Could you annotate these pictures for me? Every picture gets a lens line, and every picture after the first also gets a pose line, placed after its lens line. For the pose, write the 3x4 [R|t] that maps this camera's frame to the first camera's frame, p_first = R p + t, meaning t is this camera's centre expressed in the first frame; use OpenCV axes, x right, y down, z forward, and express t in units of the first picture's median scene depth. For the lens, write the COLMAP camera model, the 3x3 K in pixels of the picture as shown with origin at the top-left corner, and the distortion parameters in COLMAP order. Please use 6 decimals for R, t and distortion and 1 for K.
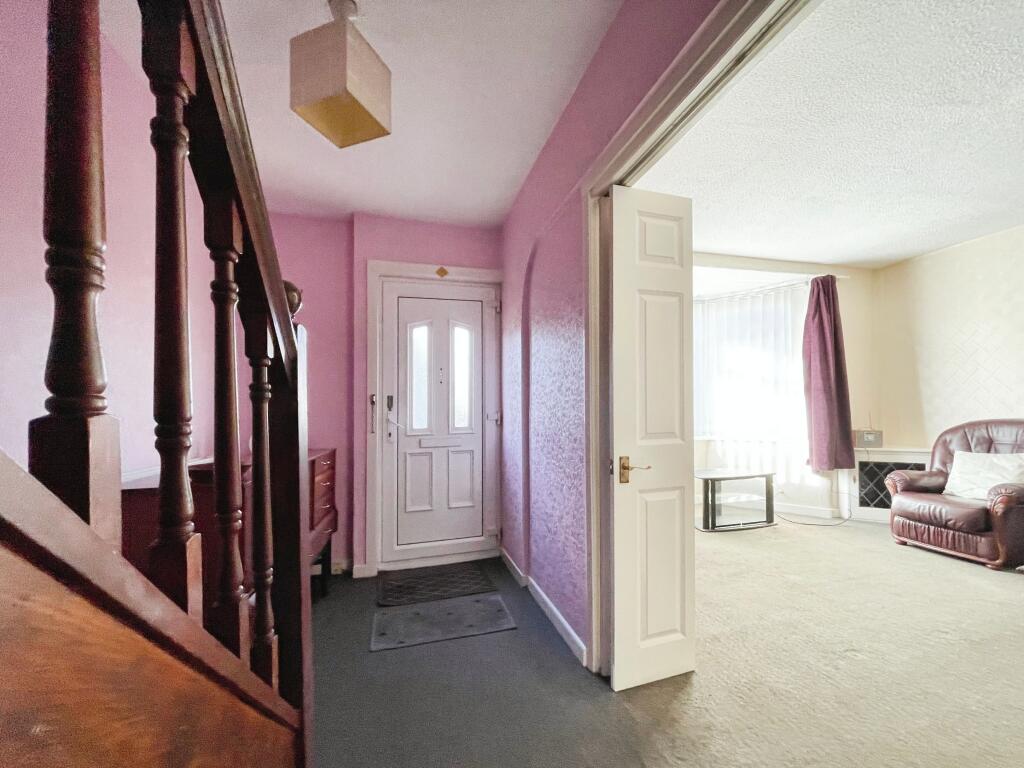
lens RADIAL K [[417.0, 0, 520.8], [0, 417.0, 410.3], [0, 0, 1]] dist [-0.003259, 0.000858]
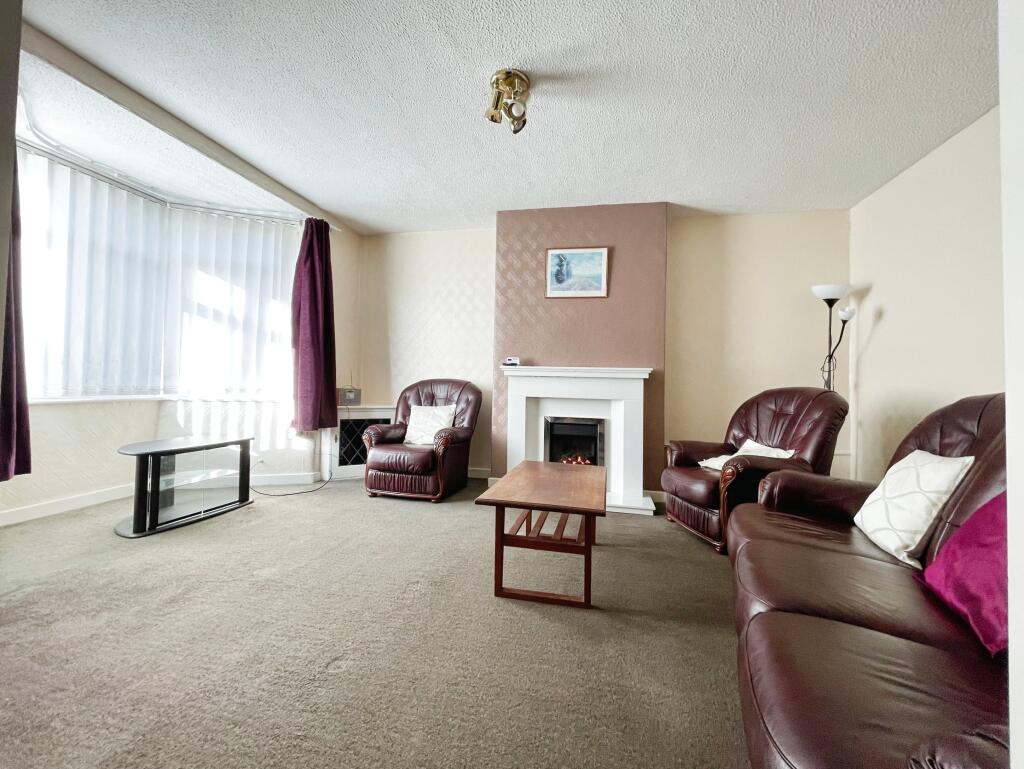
lens RADIAL K [[414.5, 0, 512.3], [0, 414.5, 383.9], [0, 0, 1]] dist [-0.018652, 0.000404]
pose [[0.466422, 0.036299, 0.883817, 0.149414], [-0.033721, 0.999161, -0.023241, 0.051839], [-0.883919, -0.018963, 0.467255, 0.205217]]
